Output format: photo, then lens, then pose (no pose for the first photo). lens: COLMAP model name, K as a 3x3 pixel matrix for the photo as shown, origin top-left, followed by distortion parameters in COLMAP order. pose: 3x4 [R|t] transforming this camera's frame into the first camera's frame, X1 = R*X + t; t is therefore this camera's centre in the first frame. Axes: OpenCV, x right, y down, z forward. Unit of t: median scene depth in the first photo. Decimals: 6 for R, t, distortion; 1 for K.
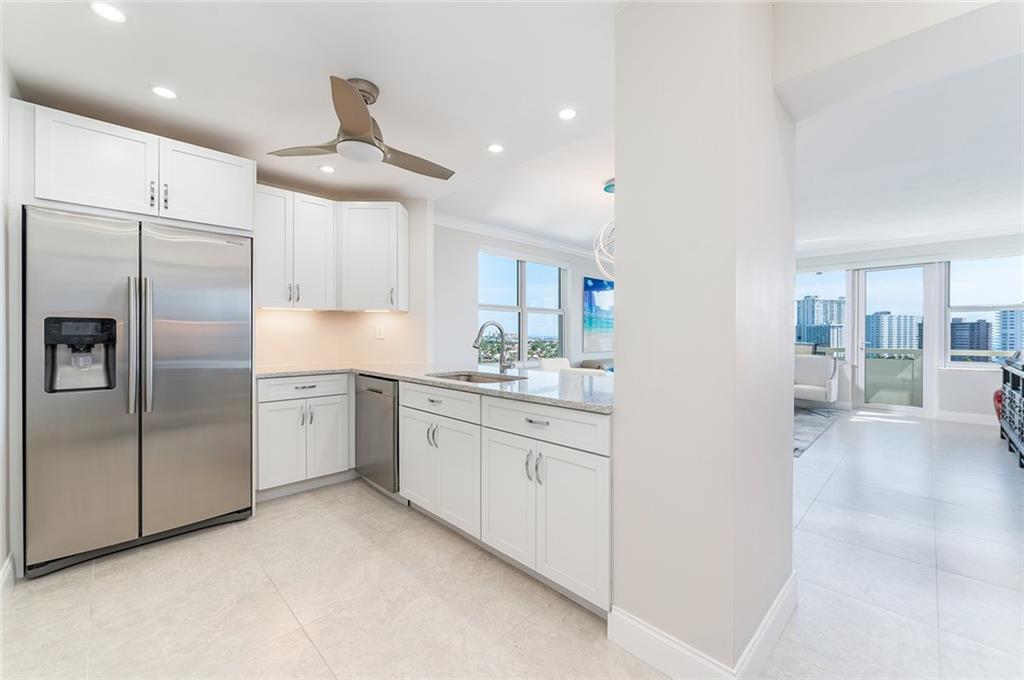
lens RADIAL K [[410.4, 0, 518.6], [0, 410.4, 335.1], [0, 0, 1]] dist [-0.000256, -0.000007]
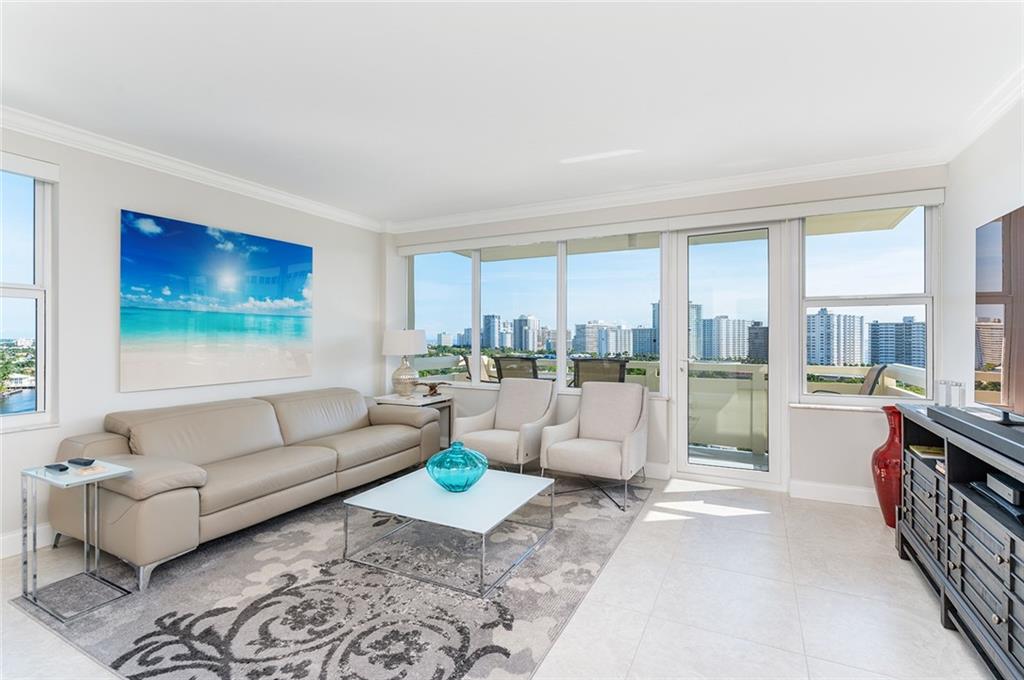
lens RADIAL K [[470.8, 0, 523.8], [0, 470.8, 339.0], [0, 0, 1]] dist [-0.000506, -0.000194]
pose [[0.946963, -0.003895, 0.321320, 0.391315], [0.003831, 0.999992, 0.000832, -0.010237], [-0.321320, 0.000443, 0.946970, 0.423227]]
